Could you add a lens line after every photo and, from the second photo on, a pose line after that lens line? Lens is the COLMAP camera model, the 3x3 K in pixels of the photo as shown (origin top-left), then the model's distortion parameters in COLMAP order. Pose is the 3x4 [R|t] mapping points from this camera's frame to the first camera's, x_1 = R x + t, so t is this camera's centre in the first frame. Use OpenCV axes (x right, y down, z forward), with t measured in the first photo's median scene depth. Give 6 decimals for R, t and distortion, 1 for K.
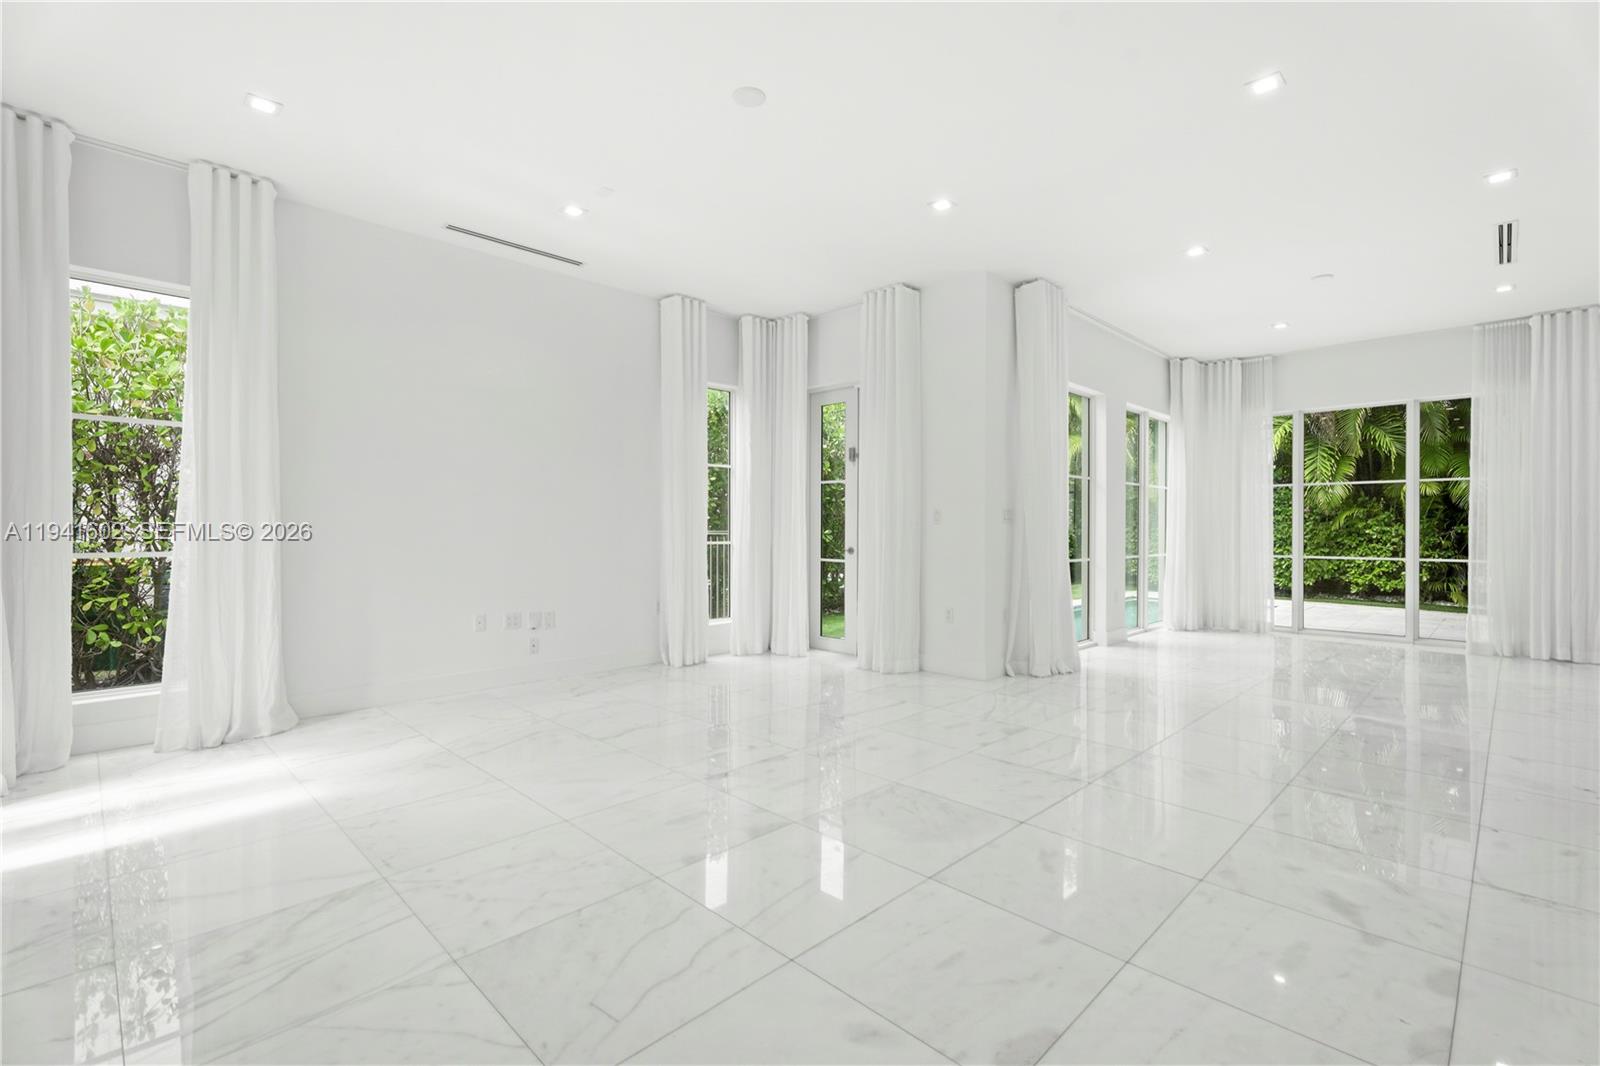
lens RADIAL K [[716.3, 0, 801.8], [0, 716.3, 533.8], [0, 0, 1]] dist [0.001111, -0.000479]
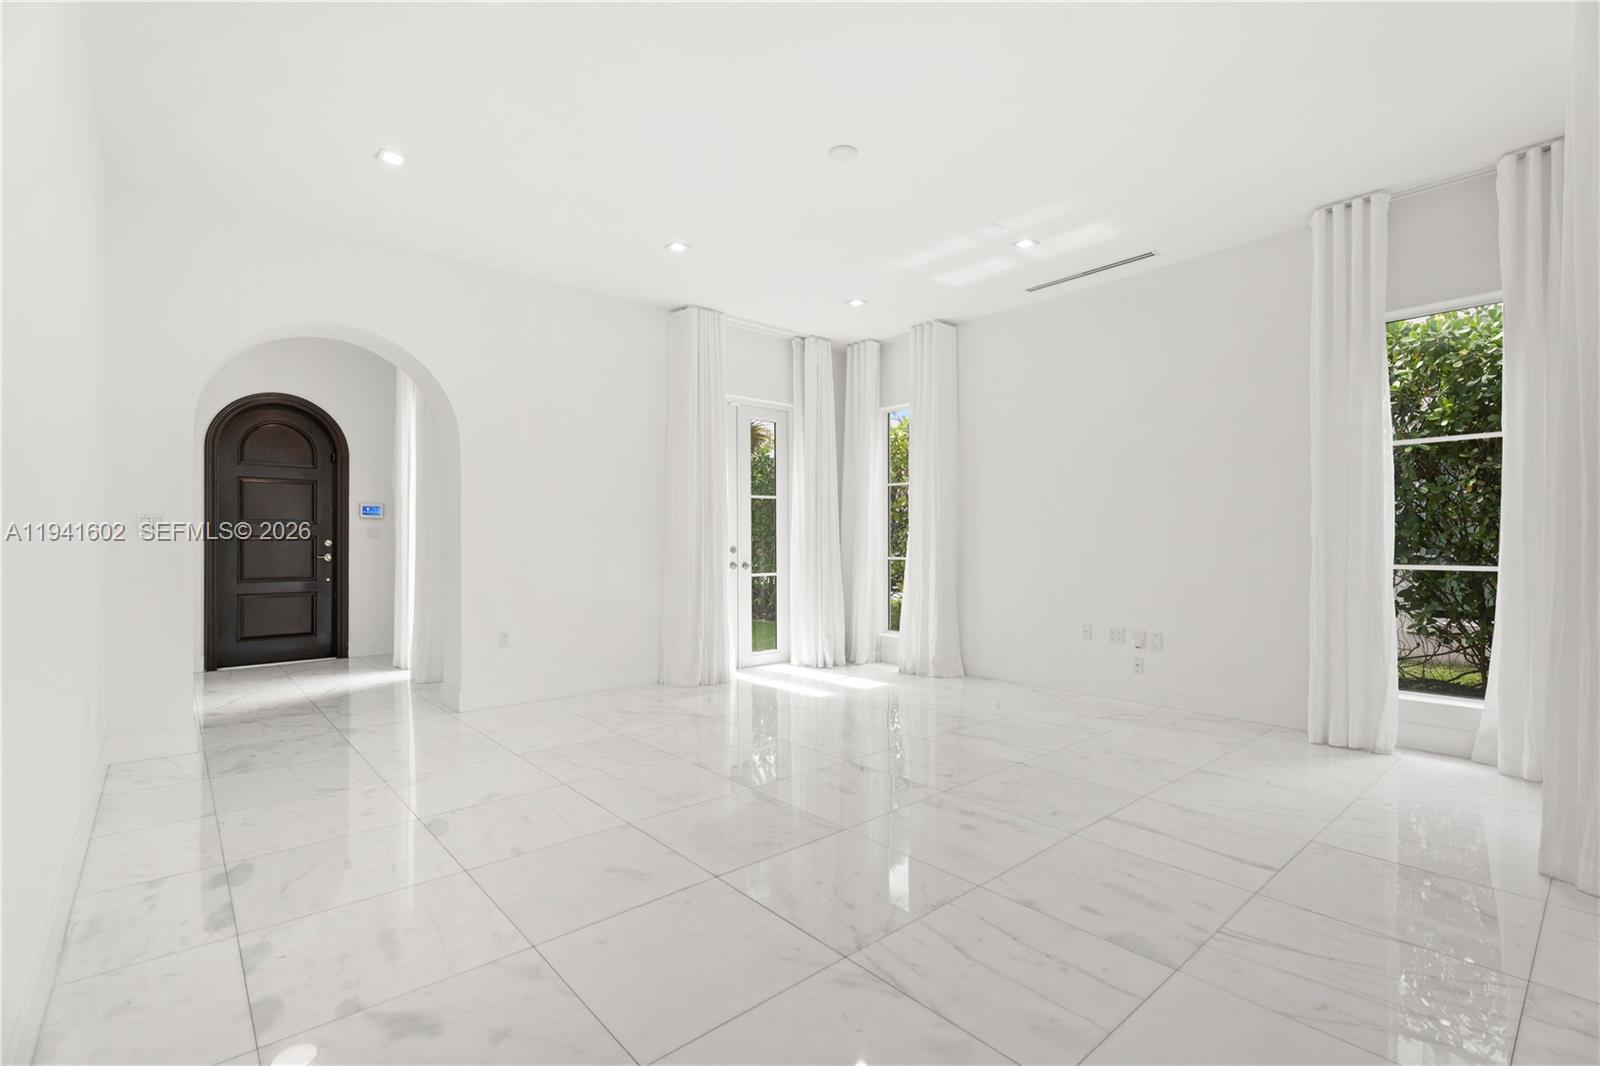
lens RADIAL K [[716.3, 0, 801.8], [0, 716.3, 533.8], [0, 0, 1]] dist [0.001111, -0.000479]
pose [[-0.063027, -0.014500, -0.997906, 0.873539], [-0.008774, 0.999864, -0.013975, -0.005143], [0.997973, 0.007875, -0.063146, 0.851112]]
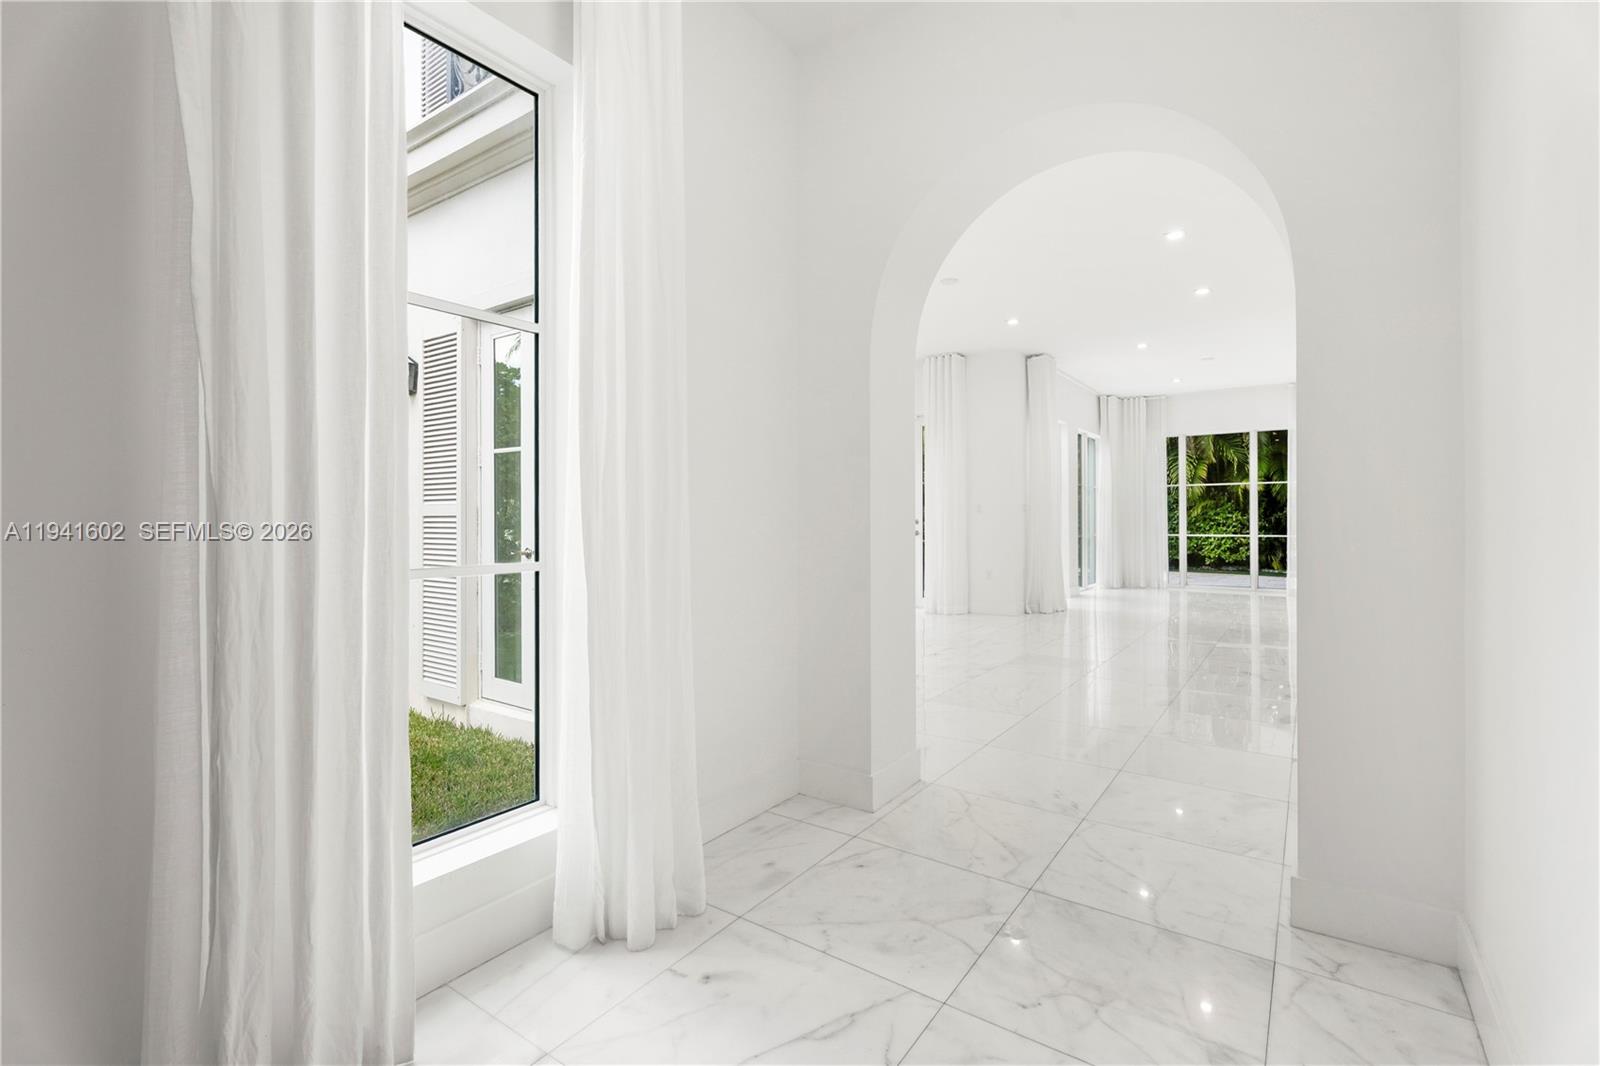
lens RADIAL K [[719.1, 0, 804.9], [0, 719.1, 516.7], [0, 0, 1]] dist [-0.000820, -0.000120]
pose [[0.985660, -0.006135, 0.168632, -0.297292], [0.007797, 0.999927, -0.009194, 0.002196], [-0.168564, 0.010377, 0.985636, -0.292903]]
